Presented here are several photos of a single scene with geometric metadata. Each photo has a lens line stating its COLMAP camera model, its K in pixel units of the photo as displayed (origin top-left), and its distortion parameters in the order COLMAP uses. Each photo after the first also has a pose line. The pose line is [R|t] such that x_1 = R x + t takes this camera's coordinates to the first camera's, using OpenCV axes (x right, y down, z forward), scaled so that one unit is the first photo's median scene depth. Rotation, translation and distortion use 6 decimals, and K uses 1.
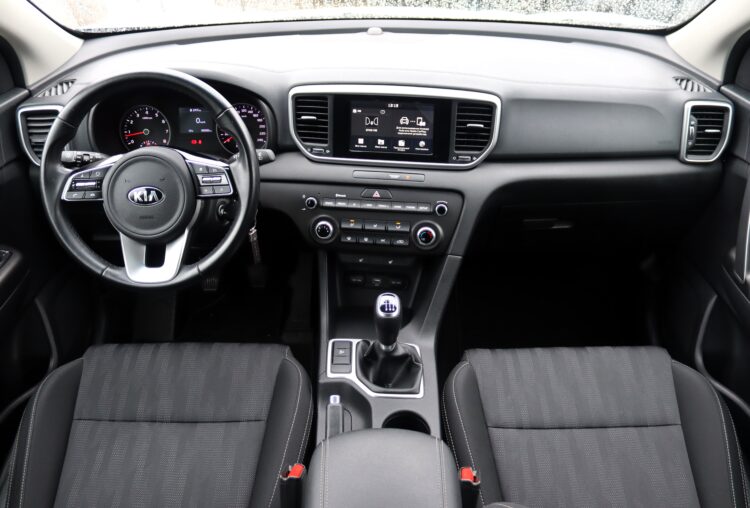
lens RADIAL K [[627.4, 0, 375.0], [0, 627.4, 254.0], [0, 0, 1]] dist [-0.186388, 0.167897]
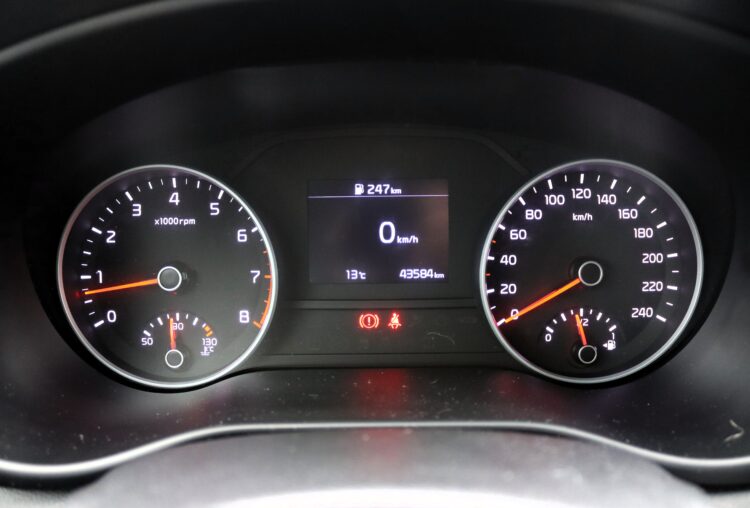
lens RADIAL K [[627.4, 0, 375.0], [0, 627.4, 254.0], [0, 0, 1]] dist [-0.186388, 0.167897]
pose [[0.999935, -0.010552, -0.004394, -0.320535], [0.009607, 0.984120, -0.177246, -0.181405], [0.006195, 0.177192, 0.984157, 0.831342]]
